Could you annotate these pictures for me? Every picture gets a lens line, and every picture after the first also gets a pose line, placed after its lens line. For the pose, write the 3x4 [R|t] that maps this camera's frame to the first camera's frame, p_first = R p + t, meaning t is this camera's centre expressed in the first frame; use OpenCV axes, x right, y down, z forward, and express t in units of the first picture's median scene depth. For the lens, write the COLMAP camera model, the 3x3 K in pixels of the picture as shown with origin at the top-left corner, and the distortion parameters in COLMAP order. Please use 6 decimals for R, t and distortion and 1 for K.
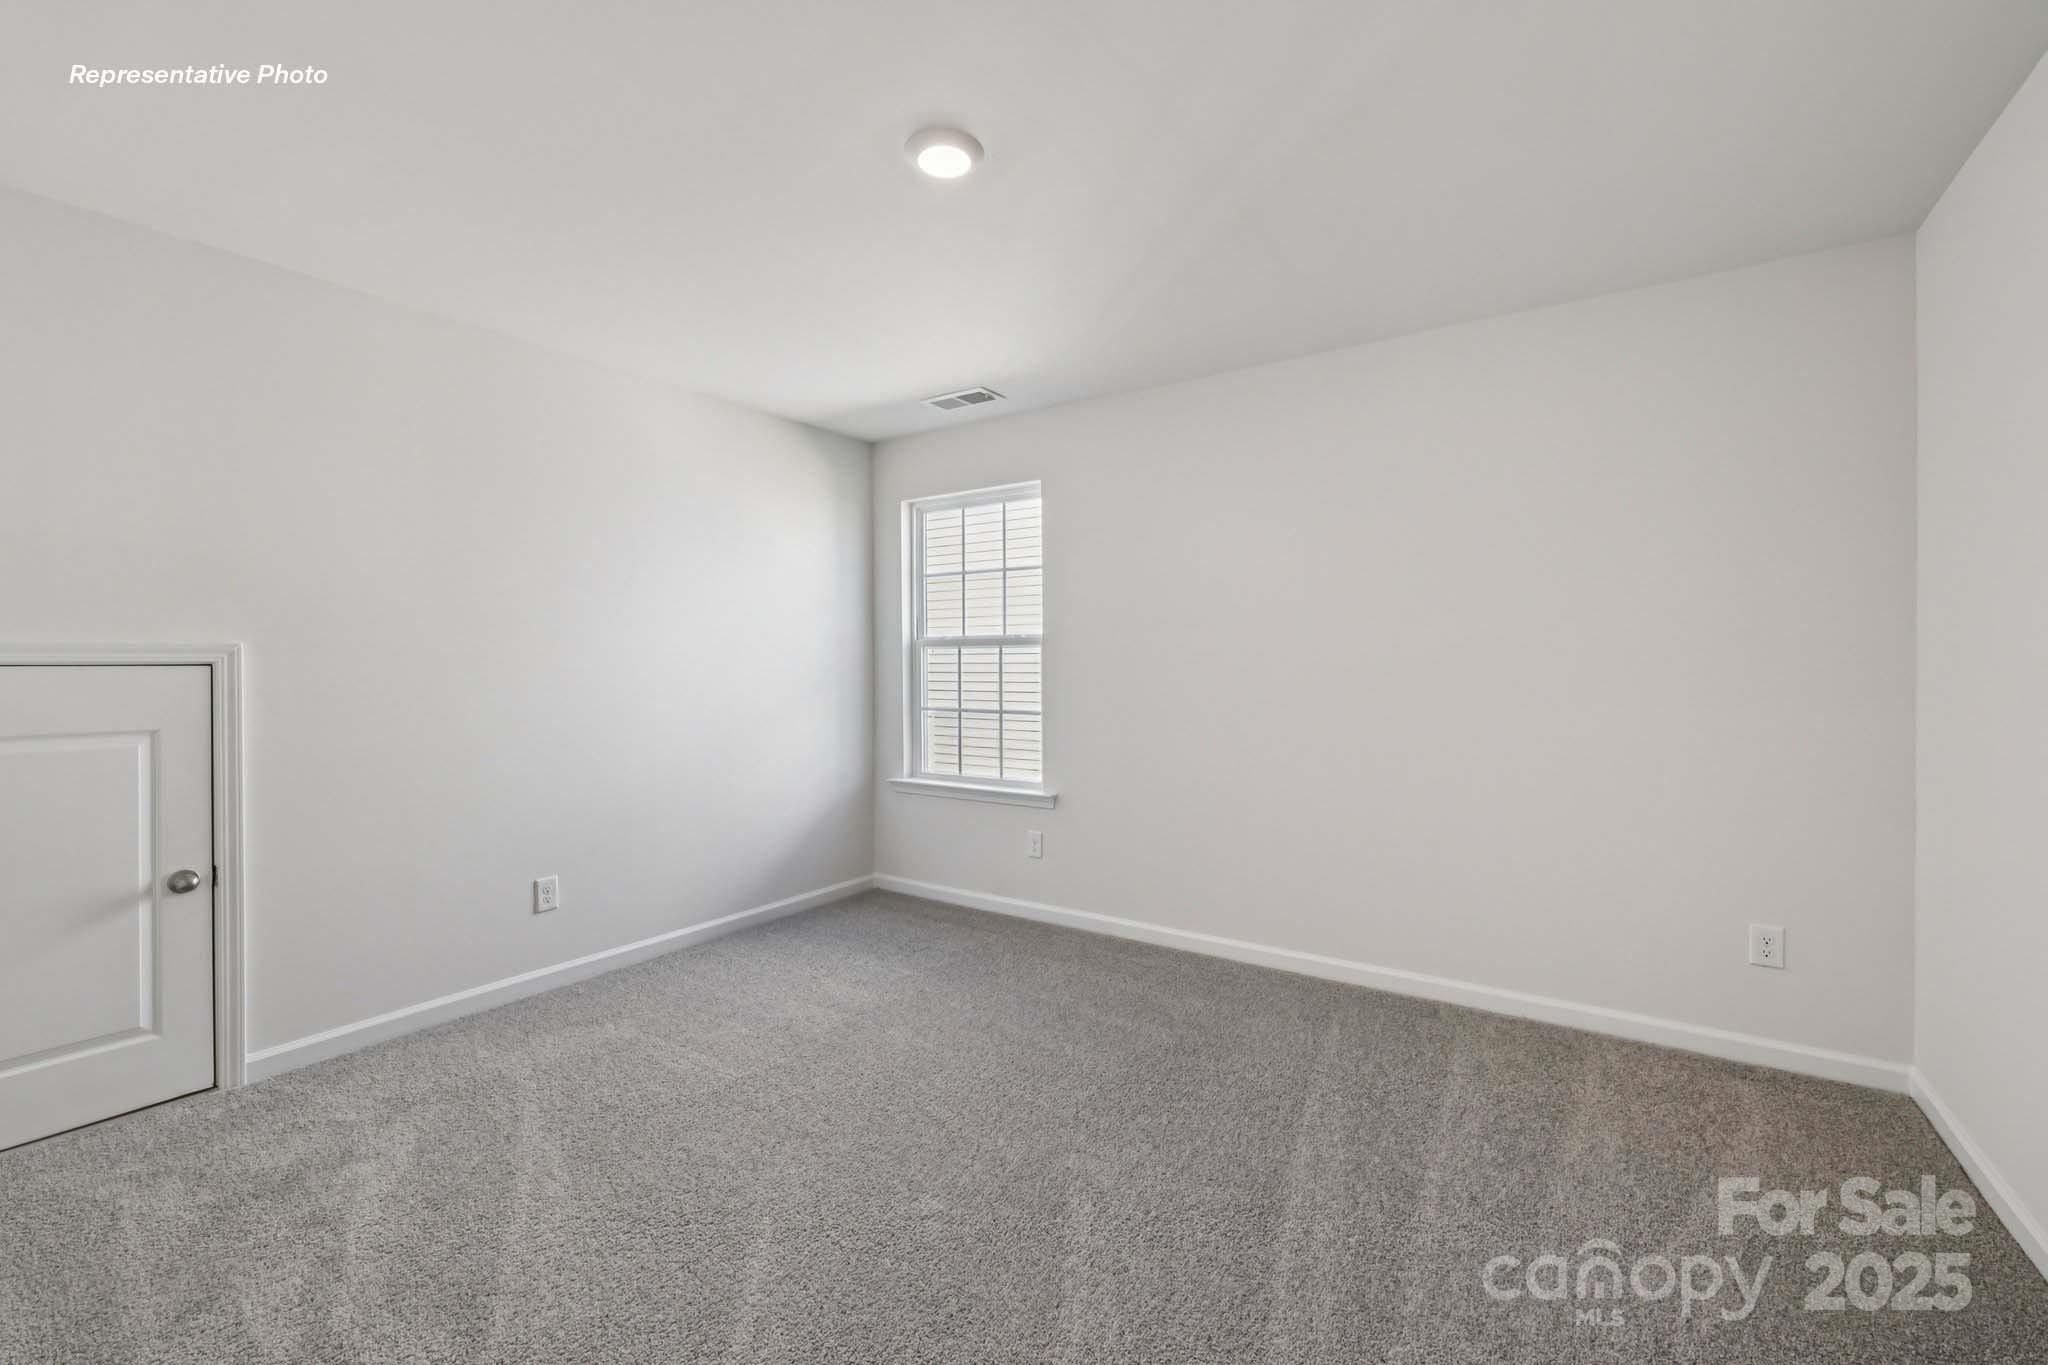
lens RADIAL K [[858.2, 0, 1025.0], [0, 858.2, 669.5], [0, 0, 1]] dist [0.000250, -0.000070]
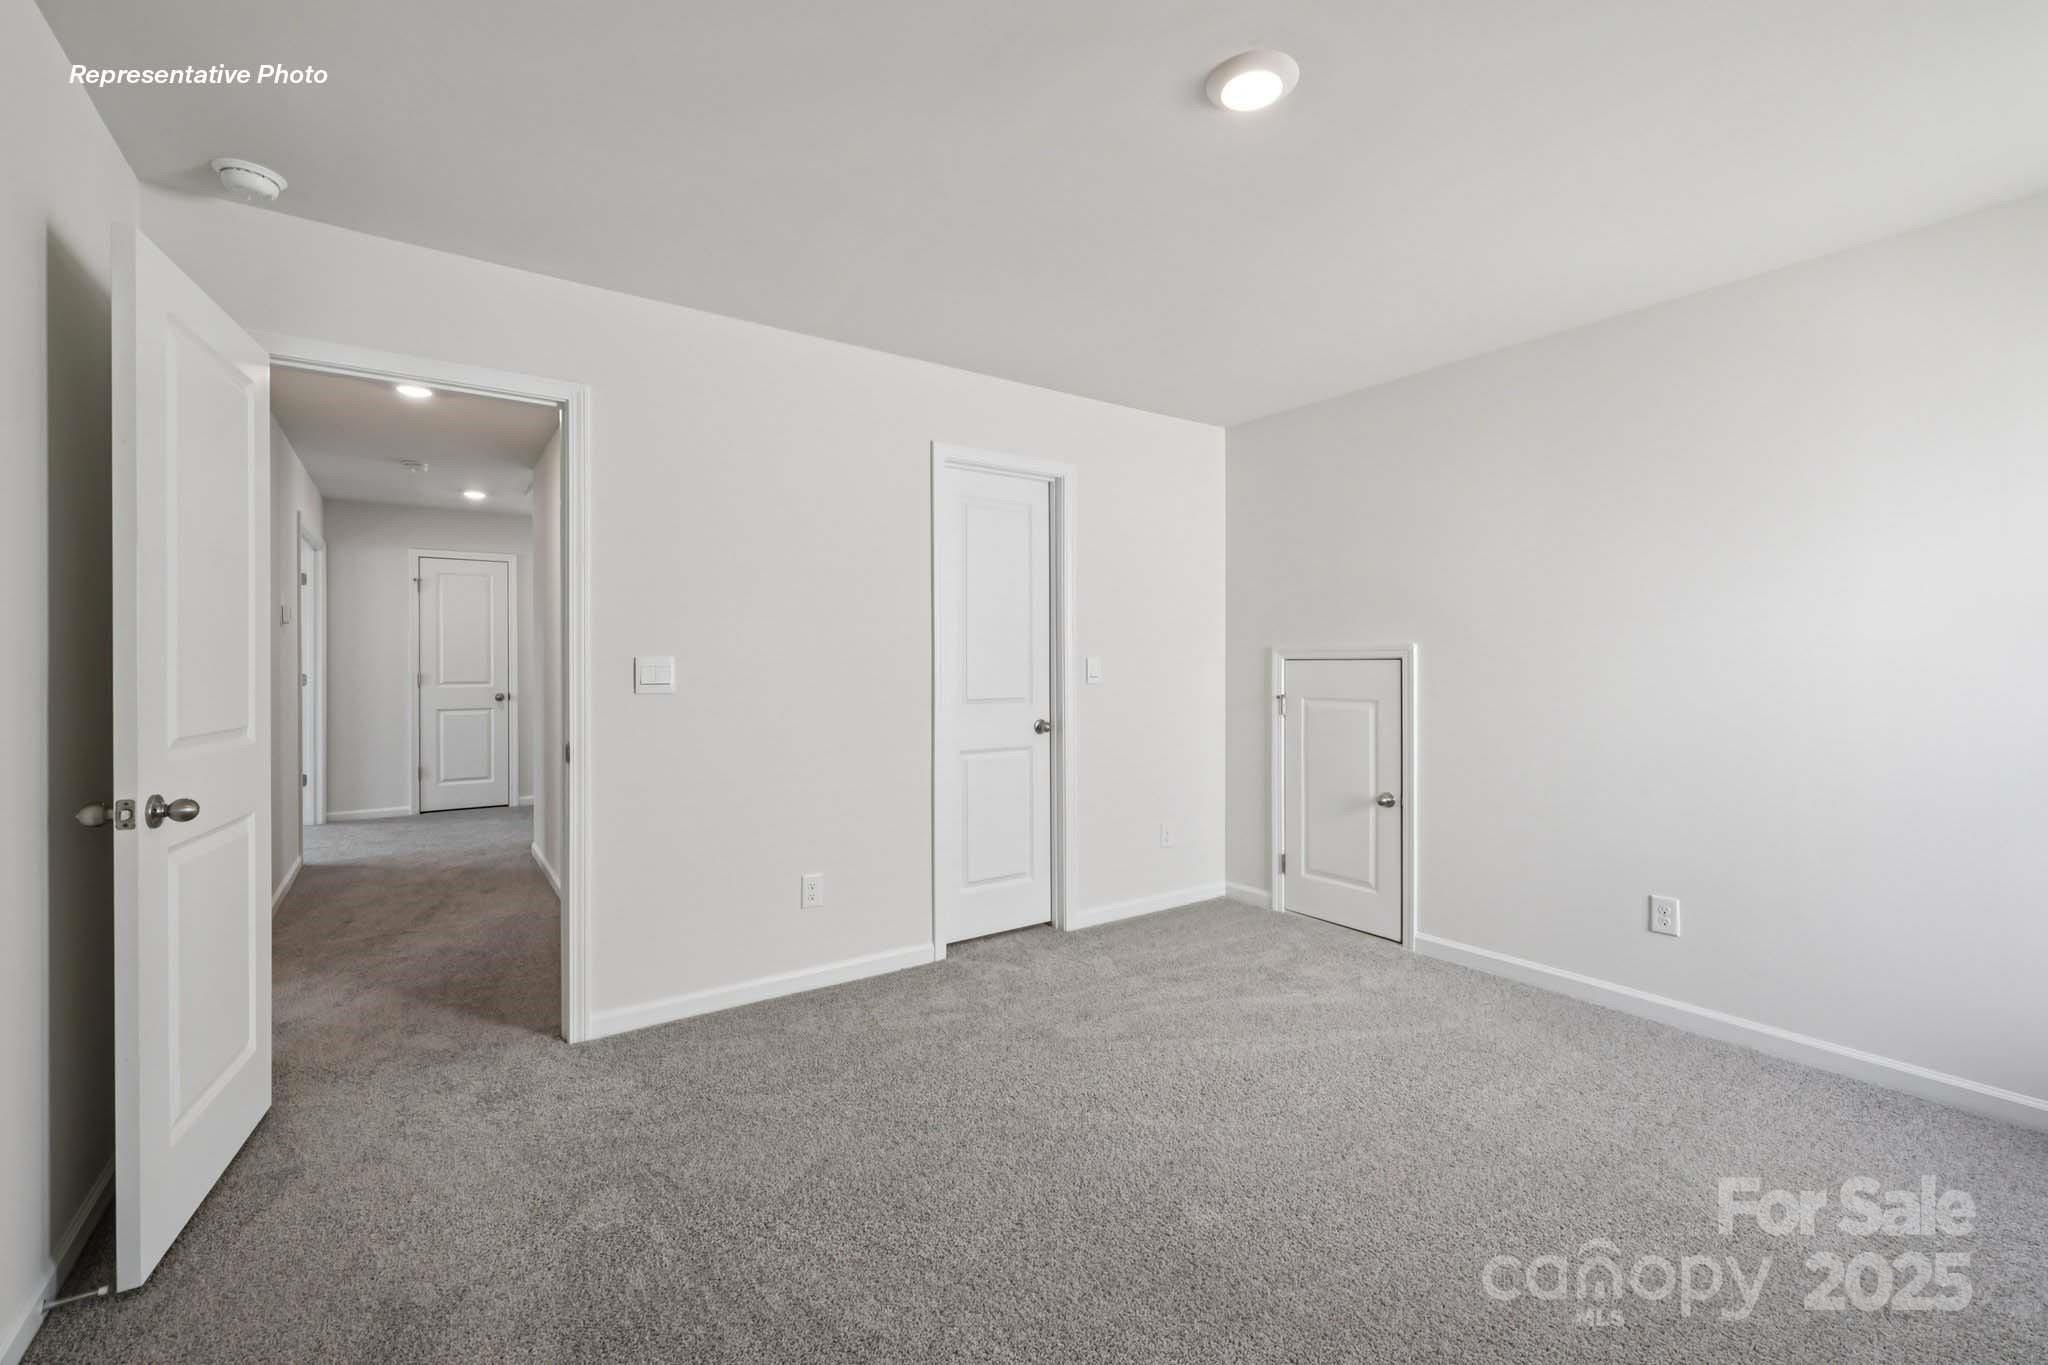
lens RADIAL K [[858.2, 0, 1025.6], [0, 858.2, 674.1], [0, 0, 1]] dist [0.000250, -0.000070]
pose [[-0.368443, 0.012957, -0.929560, 0.697690], [-0.003477, 0.999877, 0.015315, -0.000731], [0.929644, 0.008875, -0.368352, 0.964876]]
